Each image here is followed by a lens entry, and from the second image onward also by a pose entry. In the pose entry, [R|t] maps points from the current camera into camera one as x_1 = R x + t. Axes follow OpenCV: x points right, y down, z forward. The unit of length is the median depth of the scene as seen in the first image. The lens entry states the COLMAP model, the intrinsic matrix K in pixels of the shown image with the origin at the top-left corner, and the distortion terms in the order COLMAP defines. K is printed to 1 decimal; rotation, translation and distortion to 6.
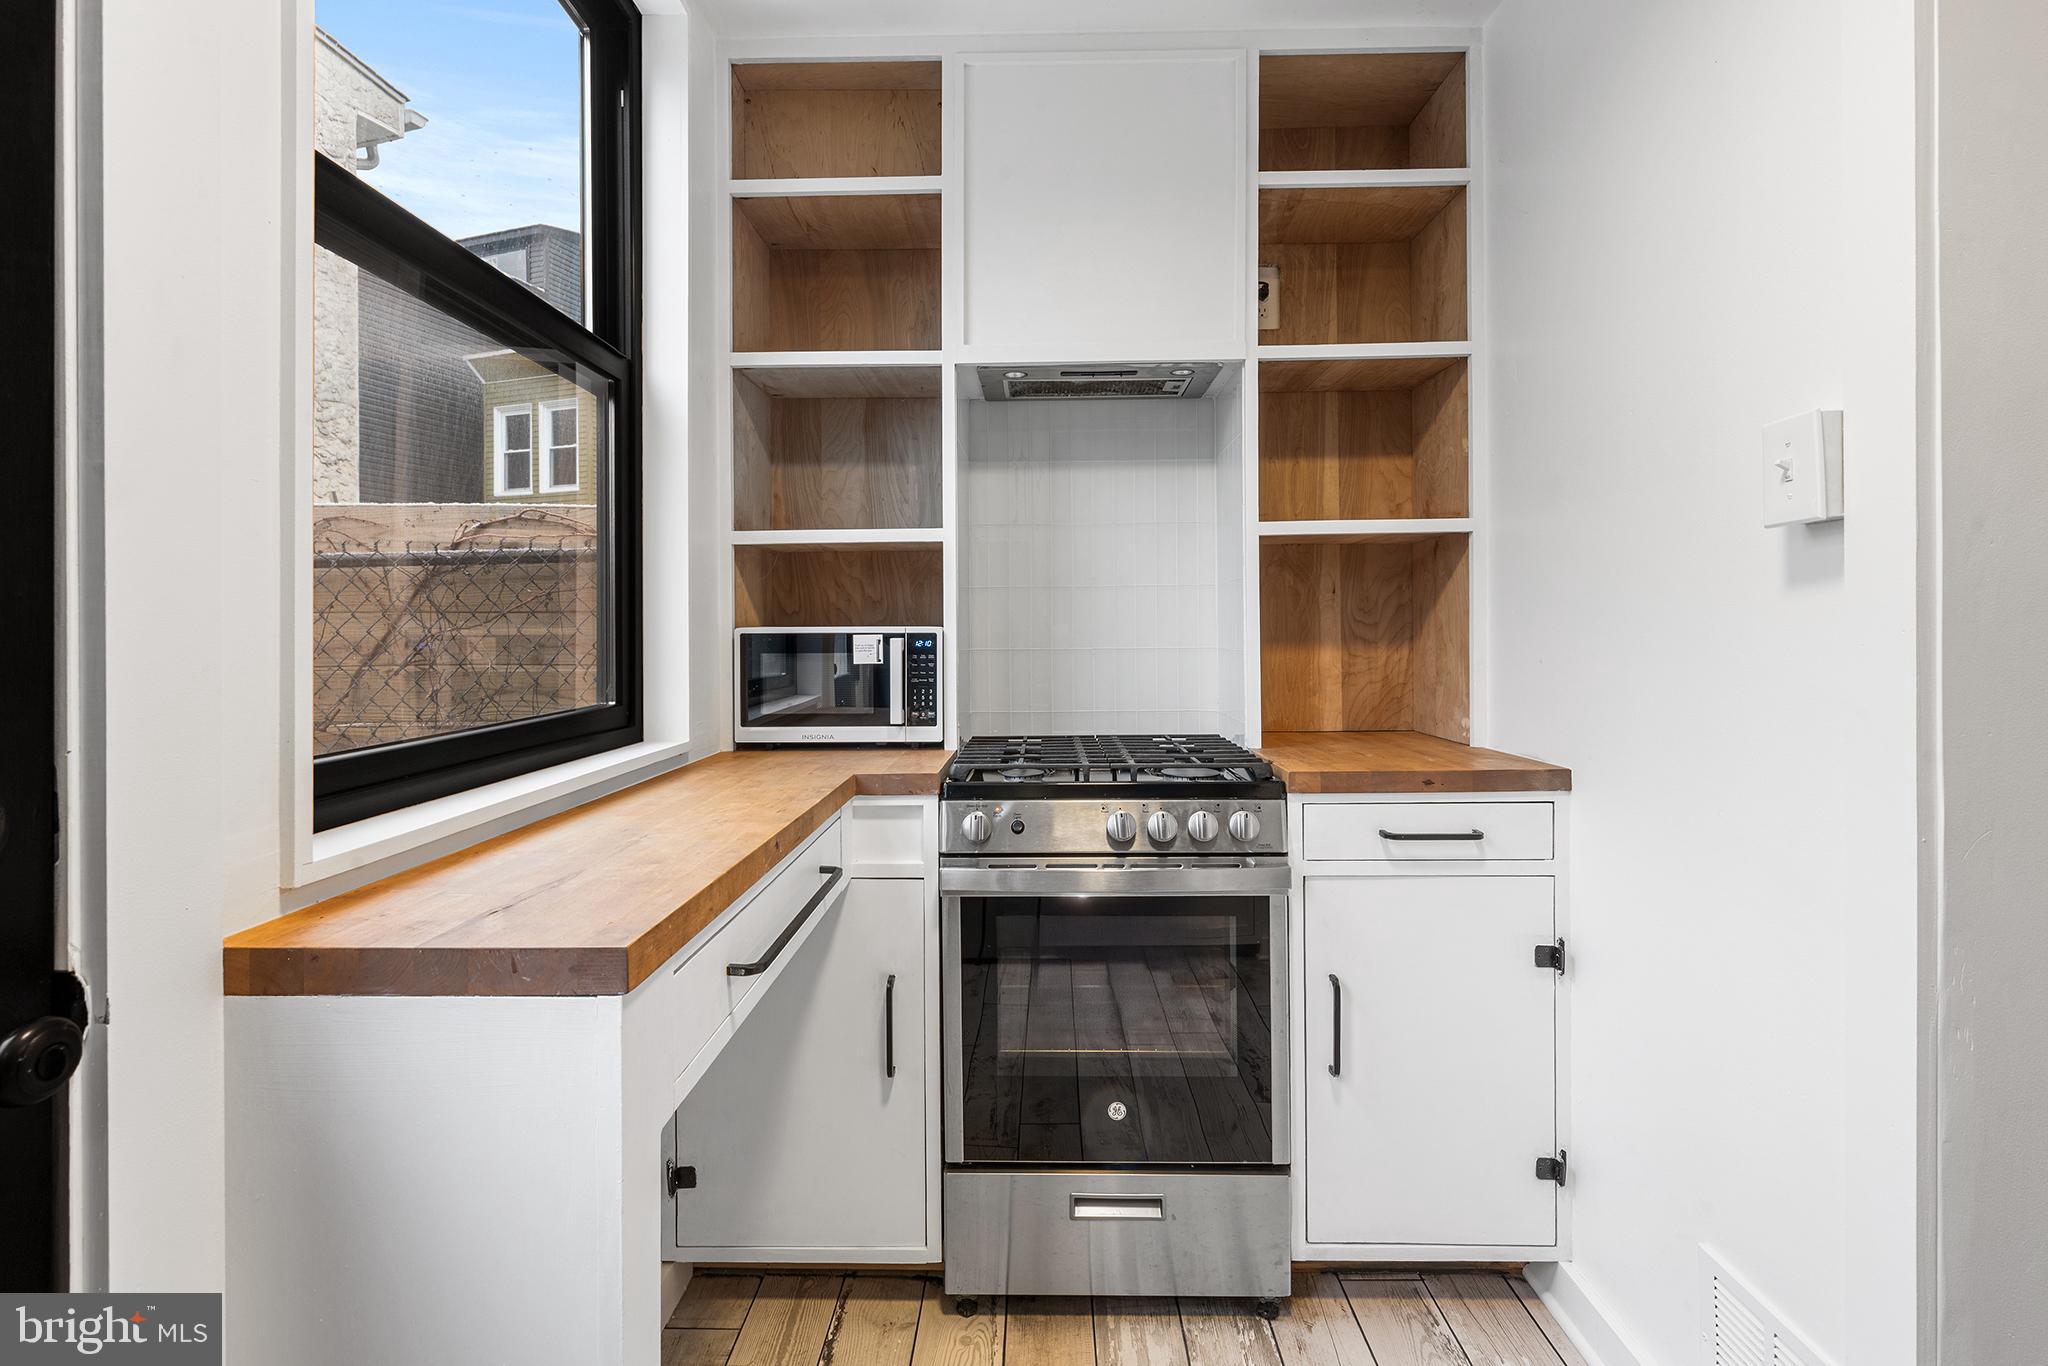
lens RADIAL K [[915.2, 0, 1030.4], [0, 915.2, 647.4], [0, 0, 1]] dist [0.004974, 0.000164]
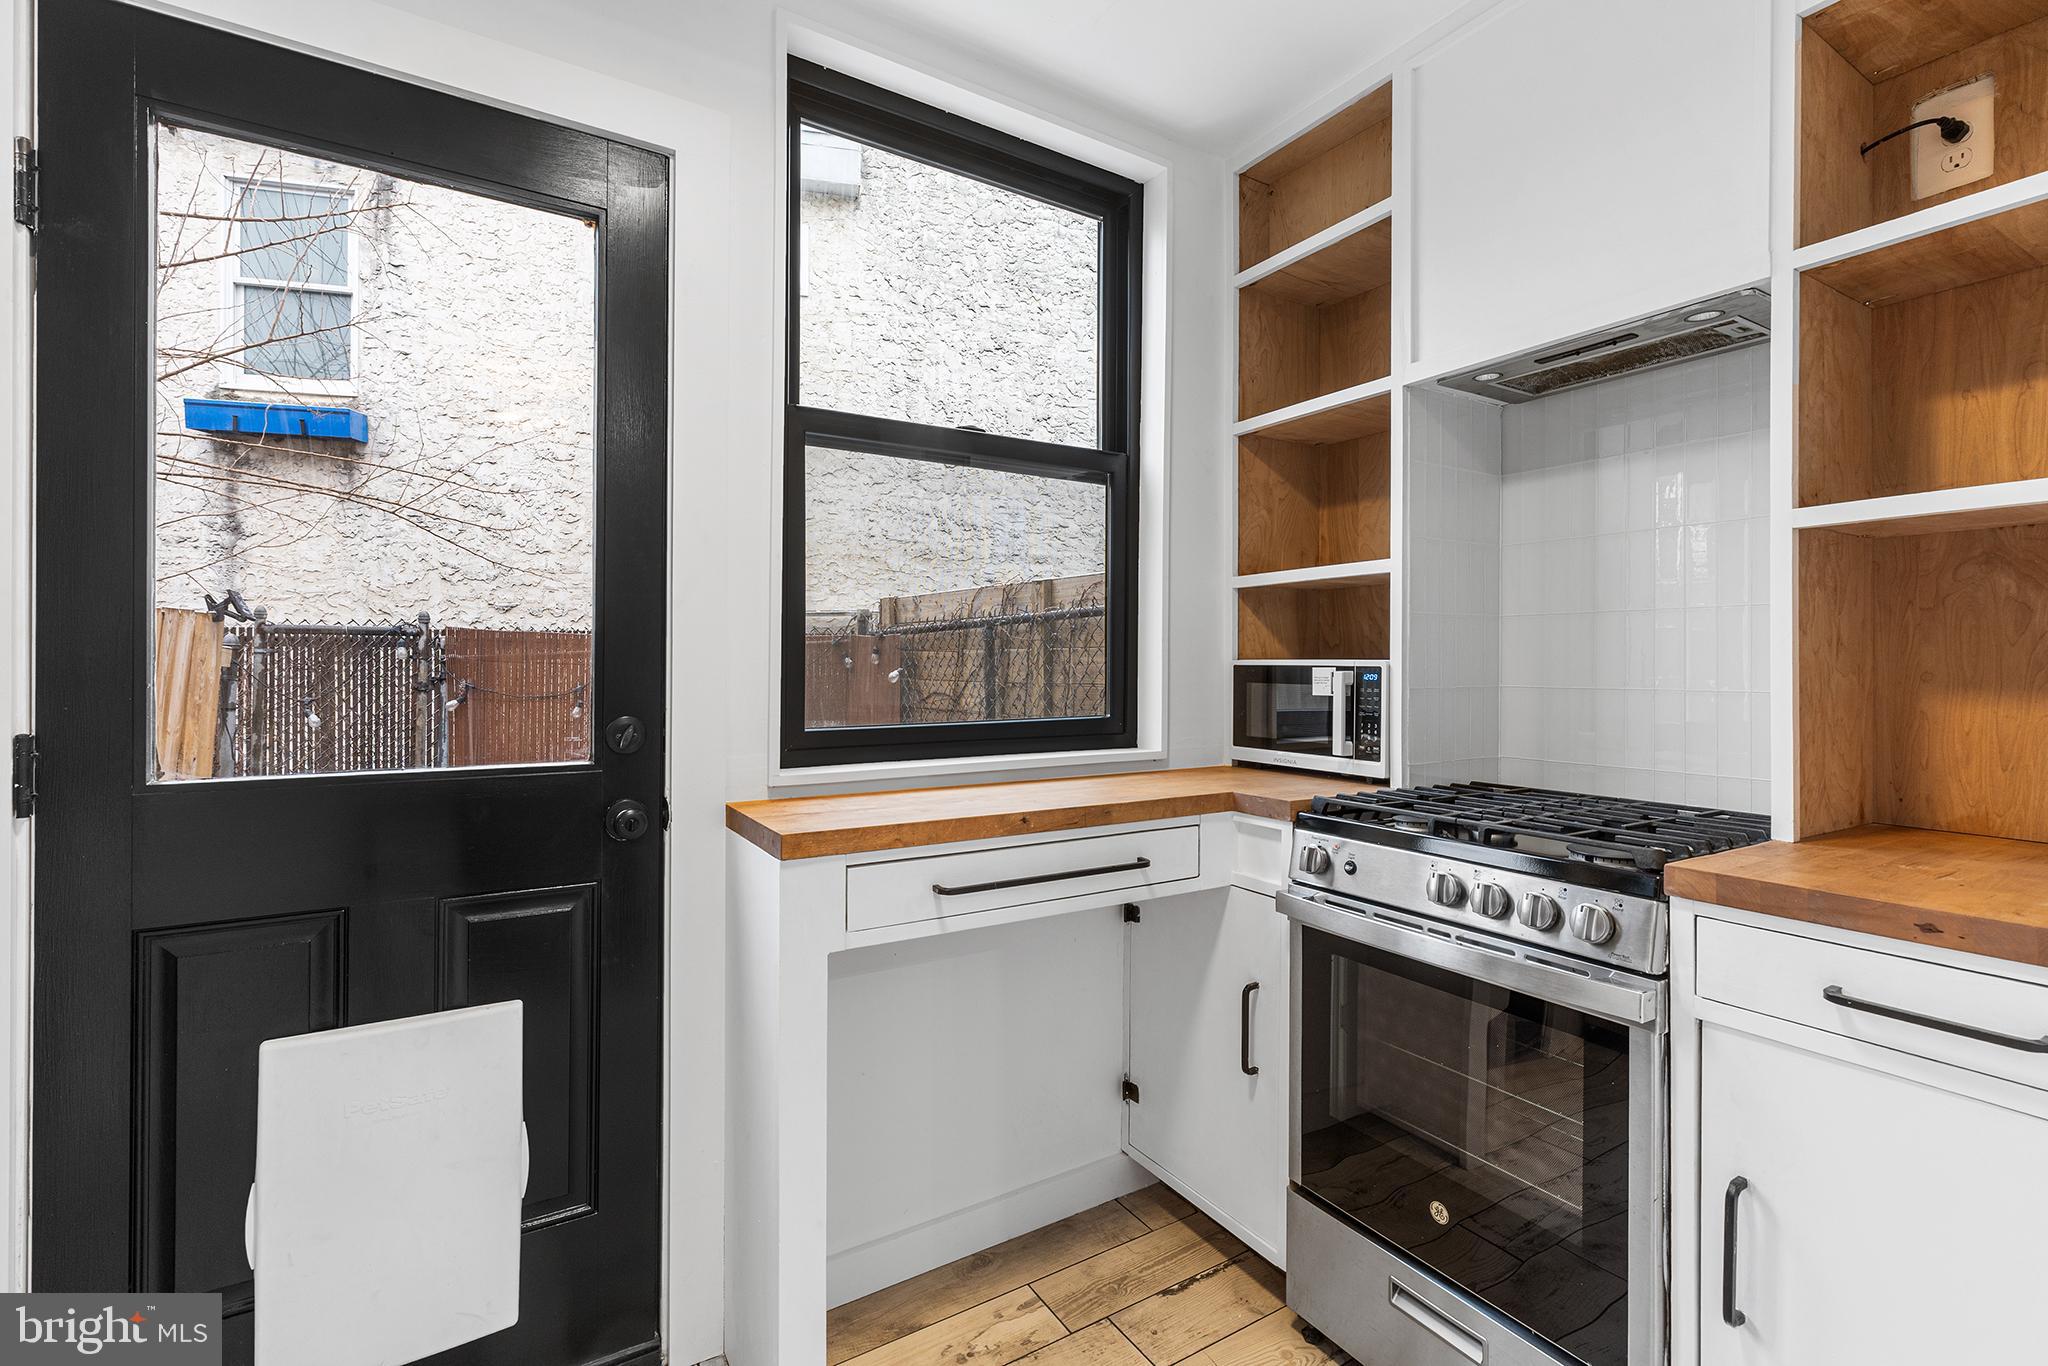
lens RADIAL K [[915.2, 0, 1034.9], [0, 915.2, 669.9], [0, 0, 1]] dist [0.004974, 0.000164]
pose [[0.544106, 0.014811, -0.838886, 0.518610], [-0.020371, 0.999783, 0.004439, -0.008961], [0.838769, 0.014674, 0.544289, 0.158698]]
